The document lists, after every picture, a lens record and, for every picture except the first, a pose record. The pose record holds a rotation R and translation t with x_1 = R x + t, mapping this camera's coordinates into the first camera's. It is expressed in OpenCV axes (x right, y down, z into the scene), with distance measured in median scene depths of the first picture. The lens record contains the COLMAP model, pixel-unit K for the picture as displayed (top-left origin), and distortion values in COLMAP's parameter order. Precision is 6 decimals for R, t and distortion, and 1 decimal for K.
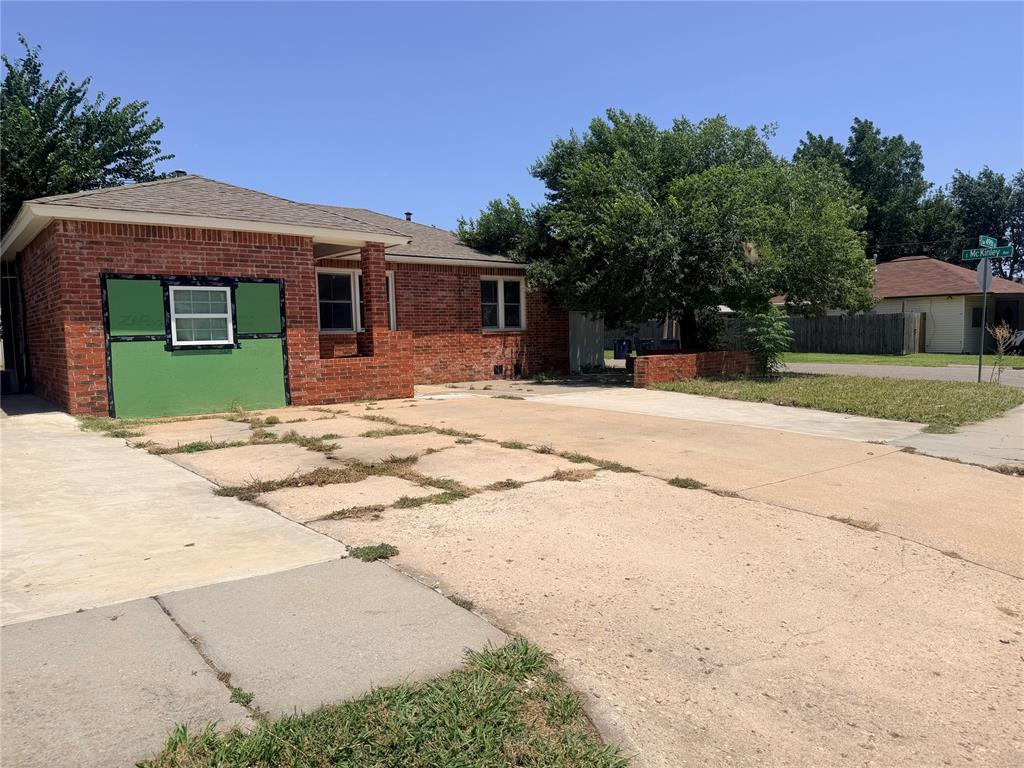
lens RADIAL K [[722.7, 0, 512.0], [0, 722.7, 384.0], [0, 0, 1]] dist [-0.001155, -0.001203]
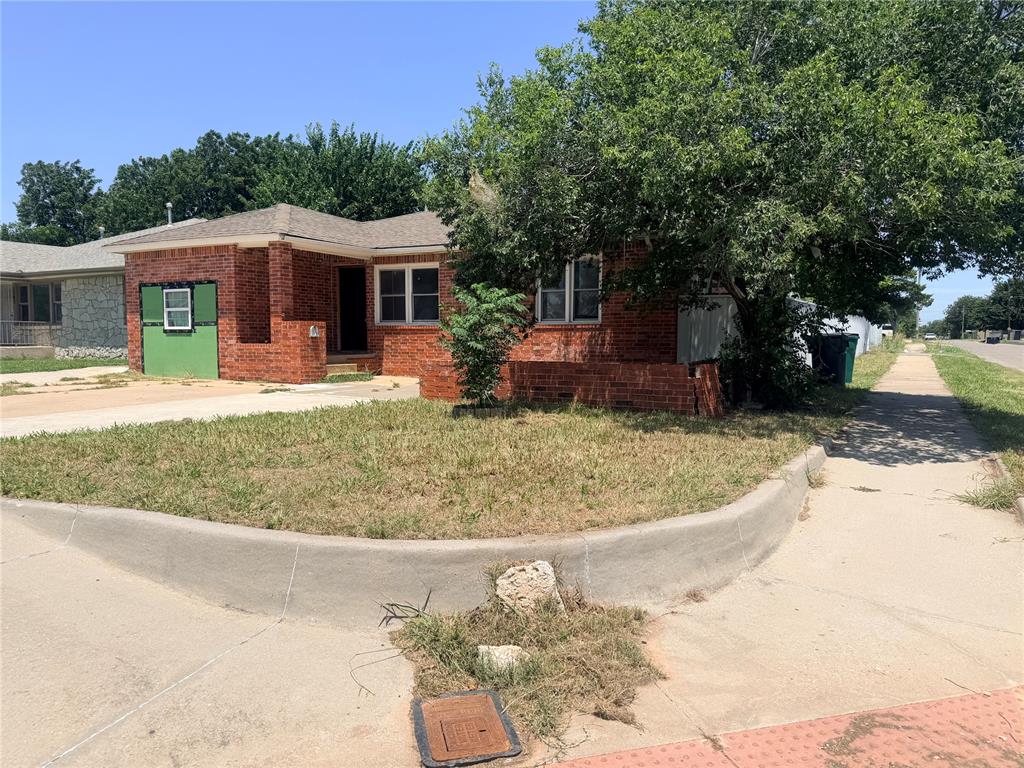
lens RADIAL K [[722.7, 0, 512.0], [0, 722.7, 384.0], [0, 0, 1]] dist [-0.001155, -0.001203]
pose [[0.390086, 0.081188, -0.917192, 1.134996], [-0.079267, 0.995368, 0.054395, -0.075295], [0.917360, 0.051485, 0.394715, 1.024511]]
